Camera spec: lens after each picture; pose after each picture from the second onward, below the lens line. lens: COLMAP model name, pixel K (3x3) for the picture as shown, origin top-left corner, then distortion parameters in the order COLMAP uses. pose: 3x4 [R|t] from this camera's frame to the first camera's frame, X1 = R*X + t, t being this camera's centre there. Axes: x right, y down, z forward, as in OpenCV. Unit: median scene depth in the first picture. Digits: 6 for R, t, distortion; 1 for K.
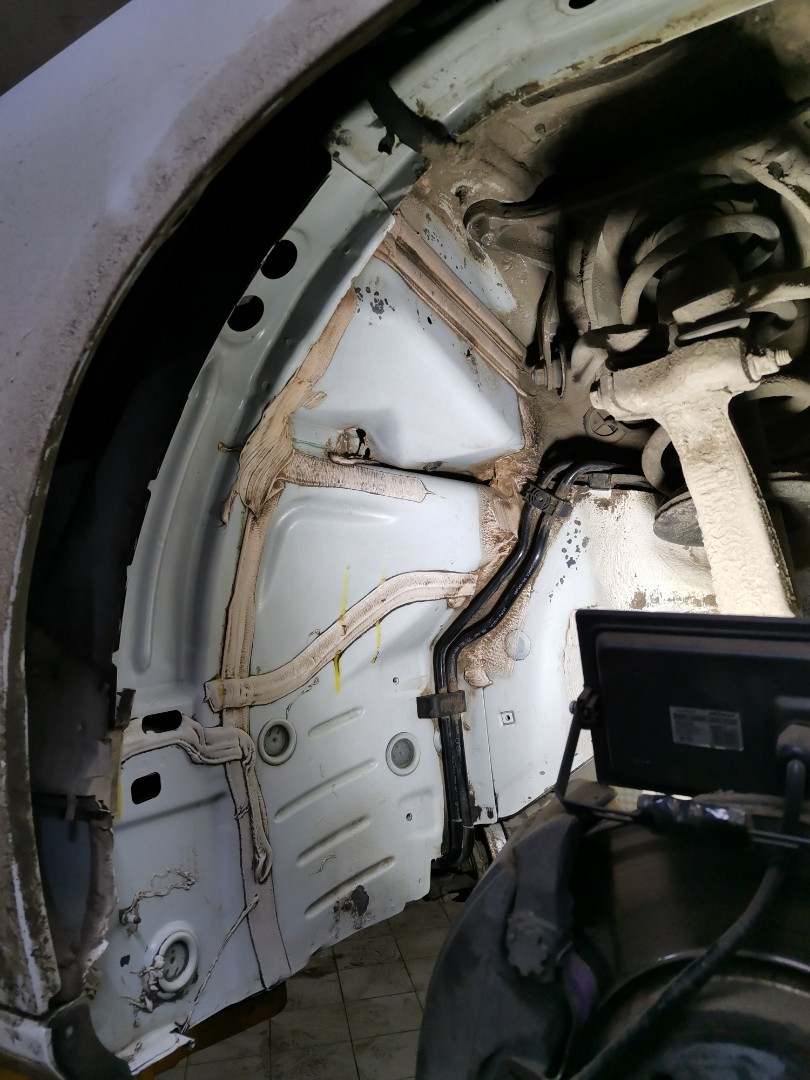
lens RADIAL K [[805.4, 0, 407.9], [0, 805.4, 541.7], [0, 0, 1]] dist [0.097357, -0.127074]
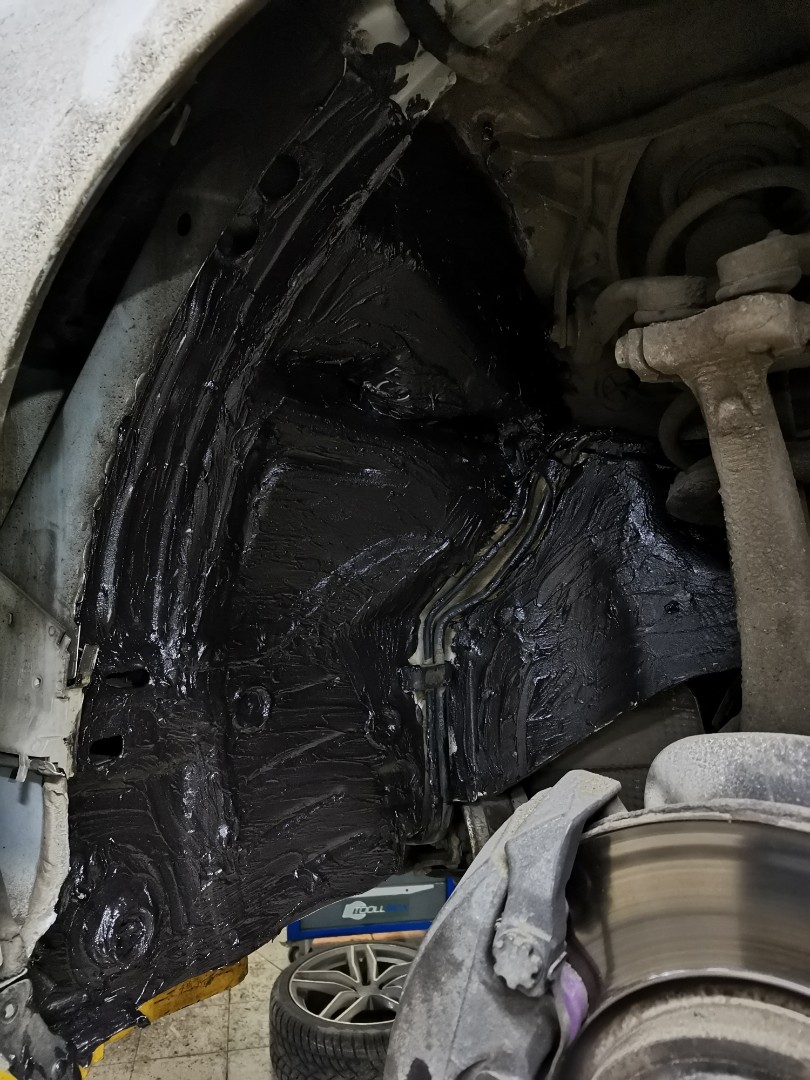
lens RADIAL K [[805.4, 0, 407.9], [0, 805.4, 541.7], [0, 0, 1]] dist [0.097357, -0.127074]
pose [[0.998079, 0.058333, 0.020862, -0.018632], [-0.059253, 0.997154, 0.046619, 0.003504], [-0.018083, -0.047766, 0.998695, 0.117210]]
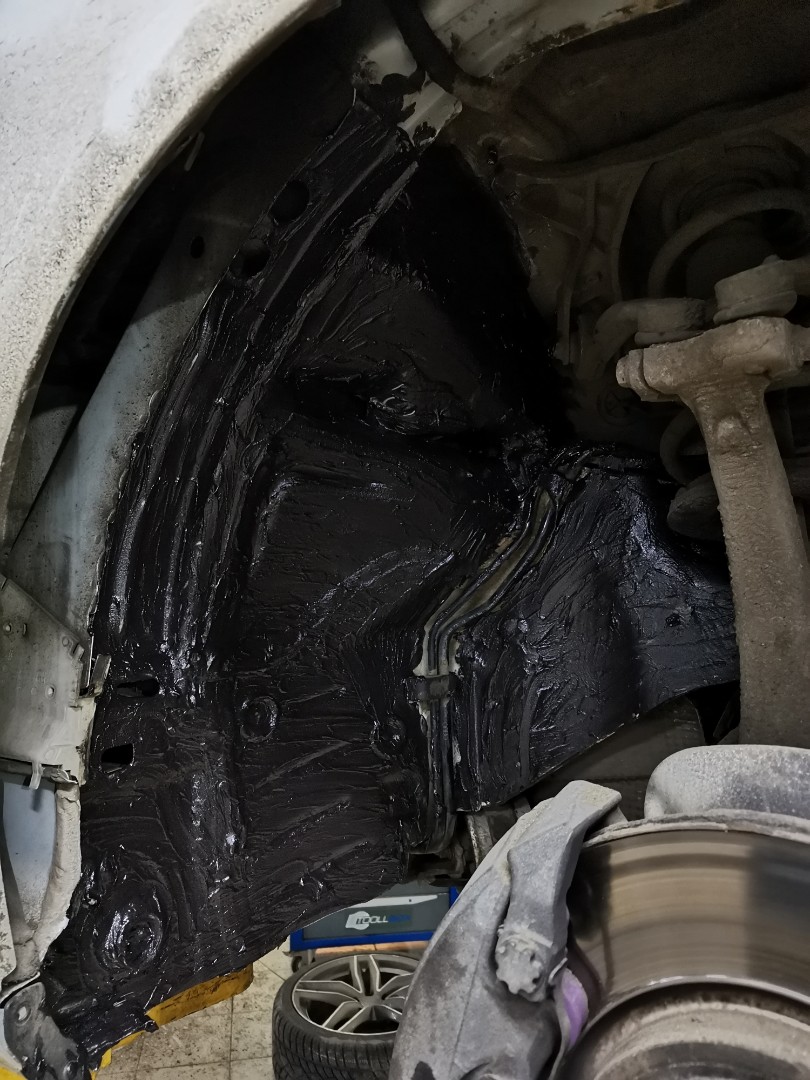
lens RADIAL K [[805.4, 0, 407.9], [0, 805.4, 541.7], [0, 0, 1]] dist [0.097357, -0.127074]
pose [[0.997958, 0.062114, 0.014911, -0.021888], [-0.062619, 0.997381, 0.036194, -0.006366], [-0.012624, -0.037054, 0.999234, 0.087090]]
